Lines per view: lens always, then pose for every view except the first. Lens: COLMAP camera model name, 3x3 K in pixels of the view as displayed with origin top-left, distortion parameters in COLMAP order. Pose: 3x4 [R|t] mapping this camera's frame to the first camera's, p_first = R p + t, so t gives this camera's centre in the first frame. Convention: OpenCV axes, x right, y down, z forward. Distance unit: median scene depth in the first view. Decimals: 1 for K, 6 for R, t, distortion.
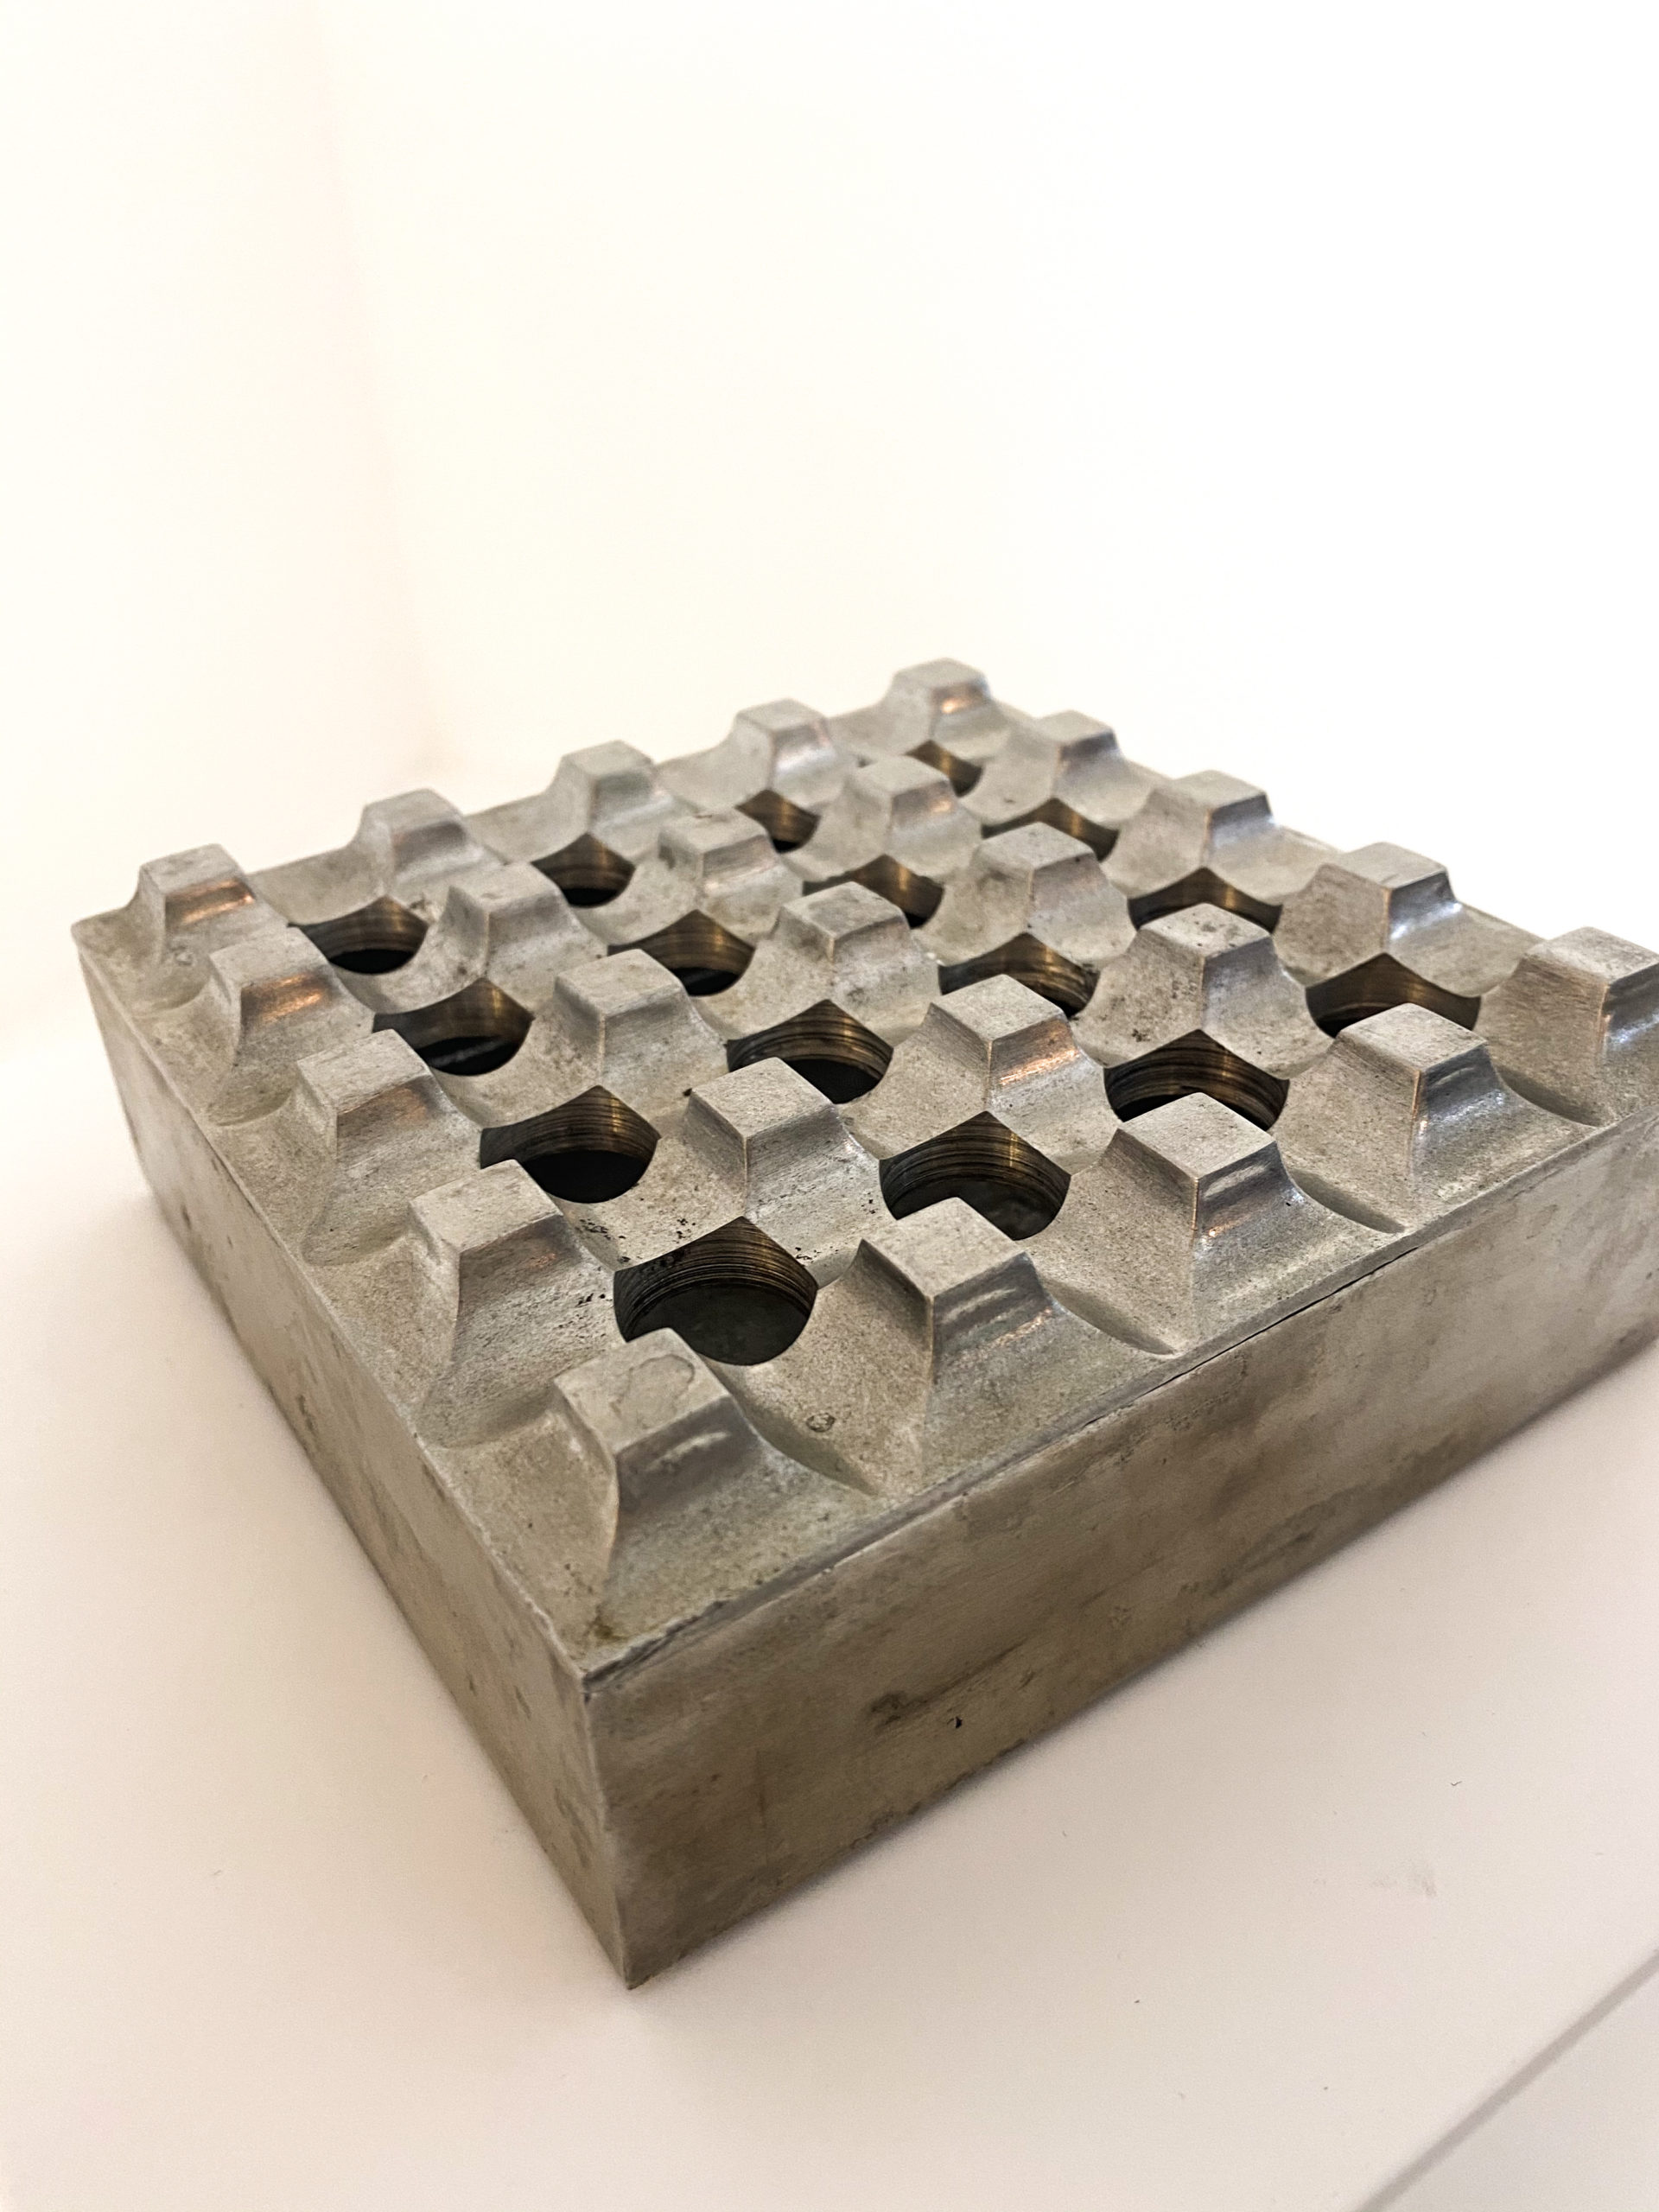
lens RADIAL K [[1710.4, 0, 826.4], [0, 1710.4, 1088.6], [0, 0, 1]] dist [0.058532, -0.024019]
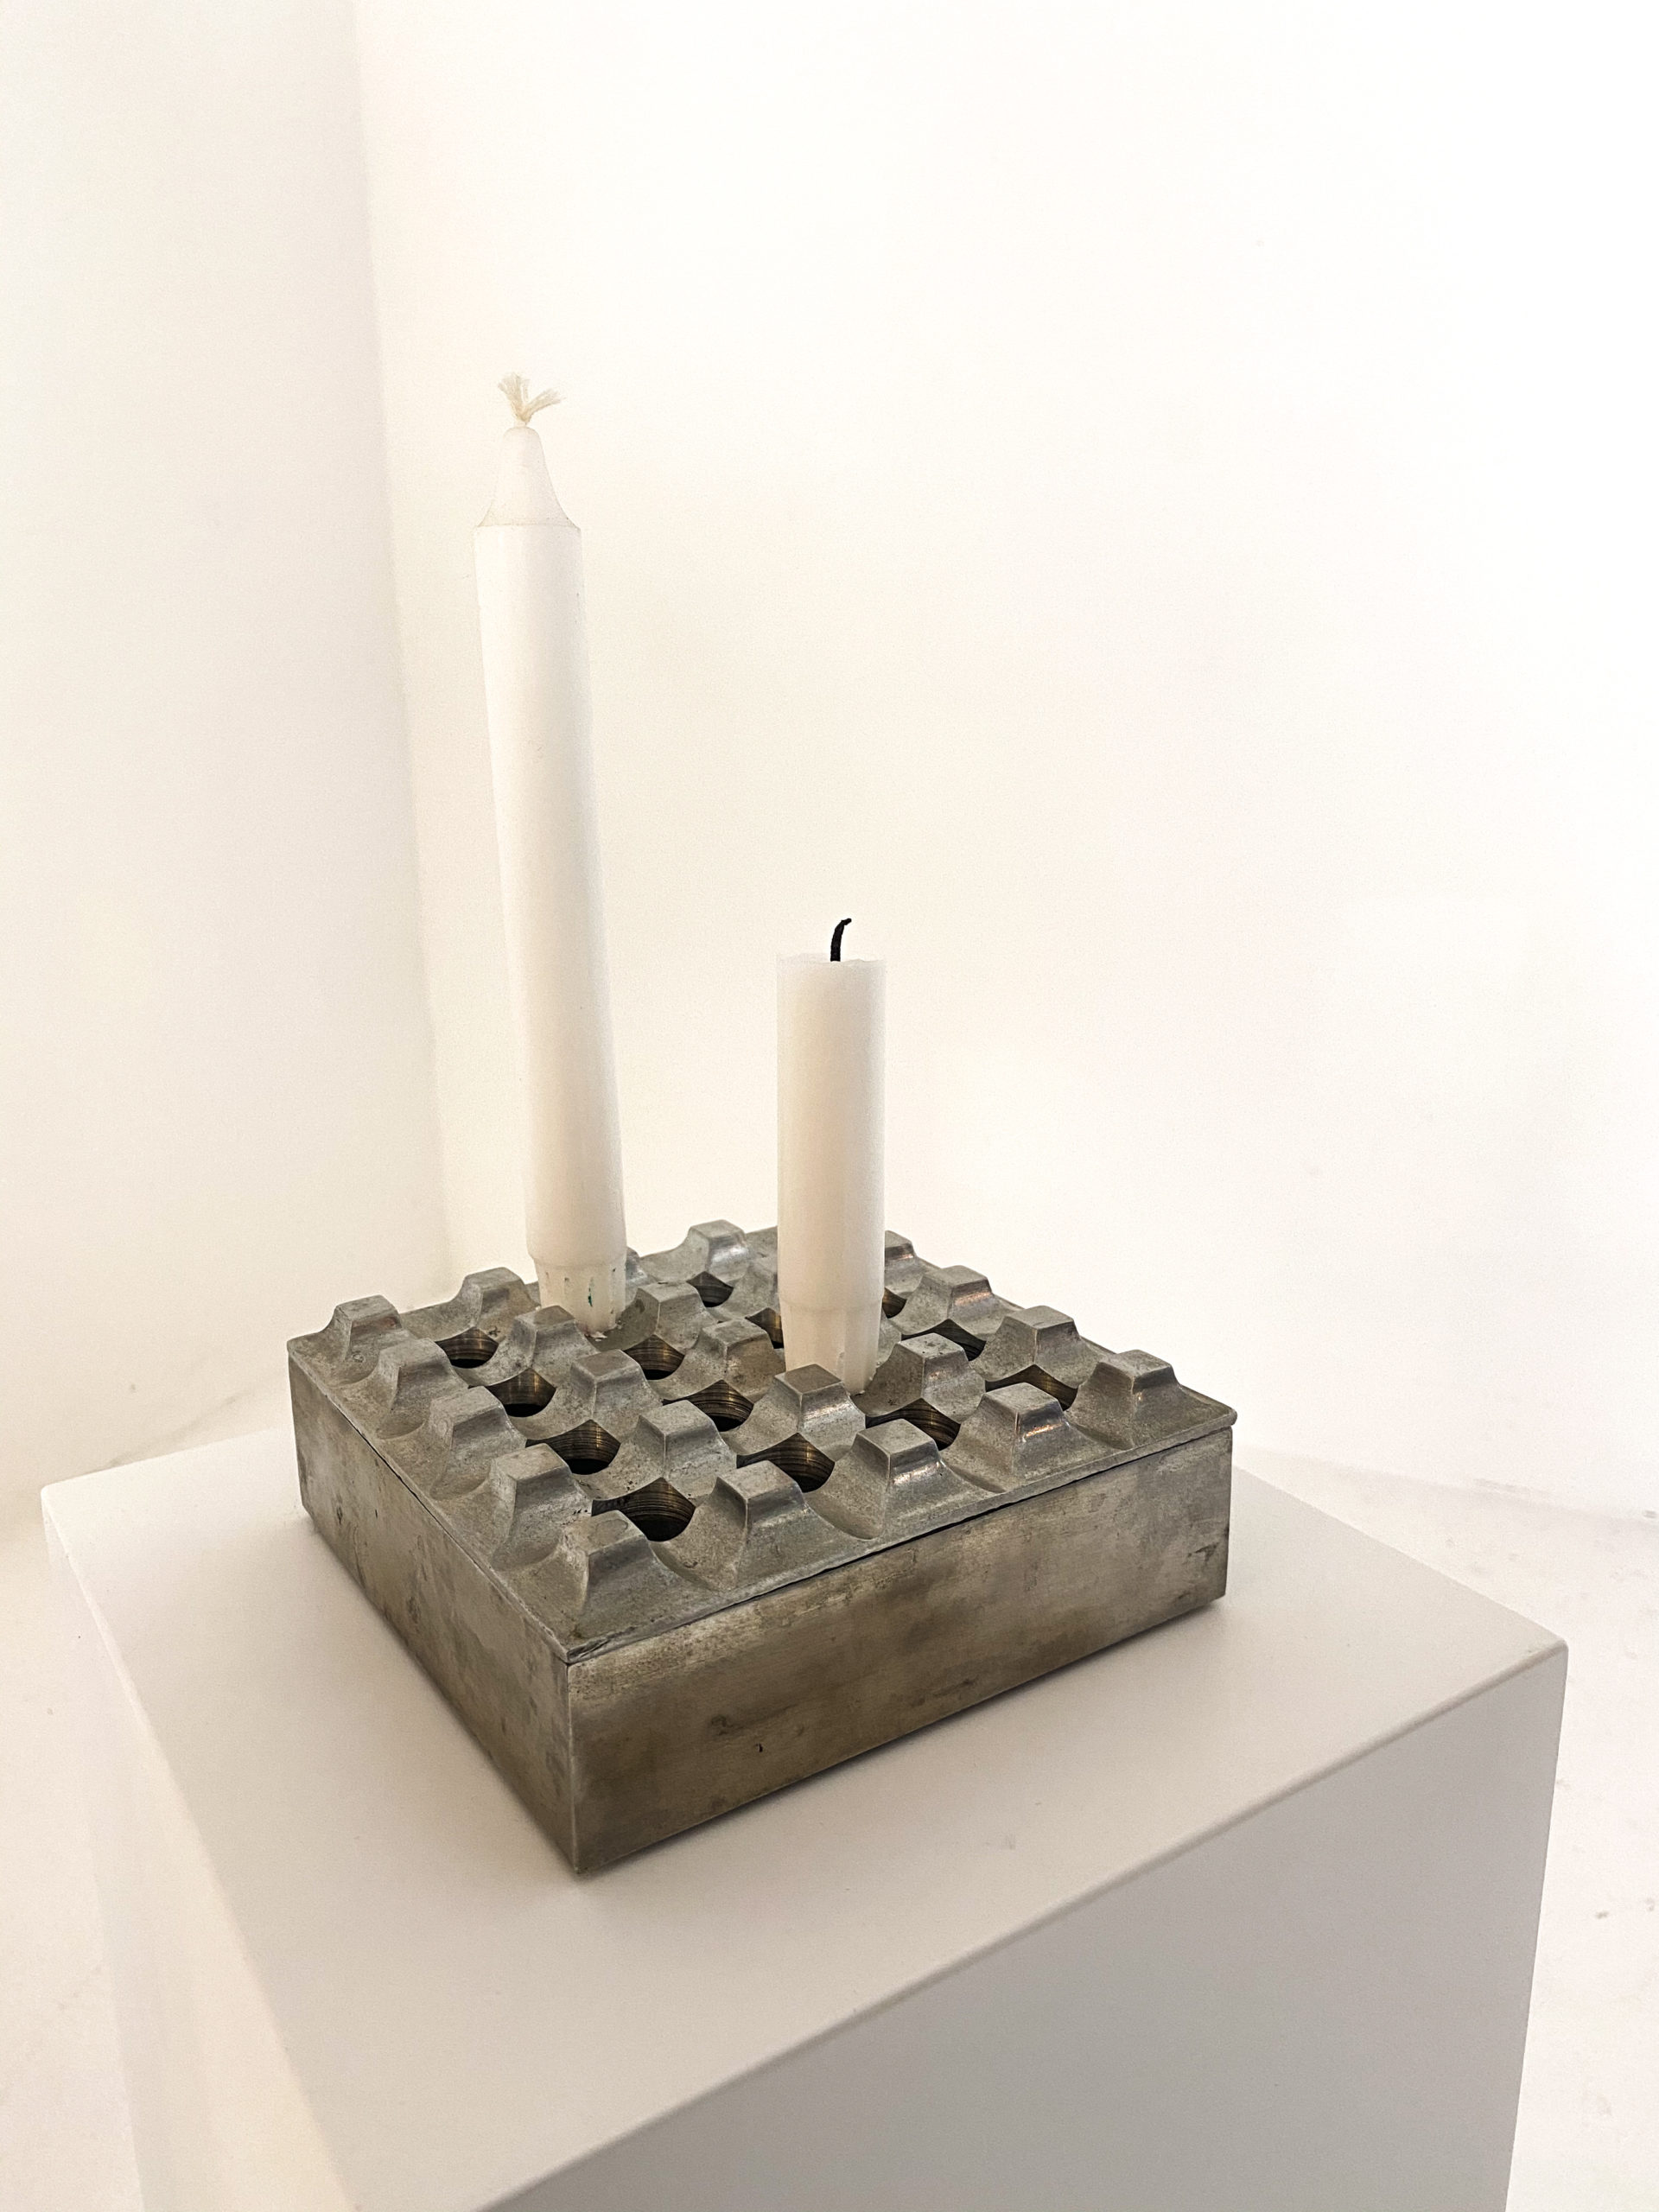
lens RADIAL K [[1710.4, 0, 821.2], [0, 1710.4, 1101.7], [0, 0, 1]] dist [0.058532, -0.024019]
pose [[0.999688, 0.021934, -0.011950, 0.127482], [-0.024493, 0.954653, -0.296711, 0.212639], [0.004900, 0.296912, 0.954892, -0.857730]]
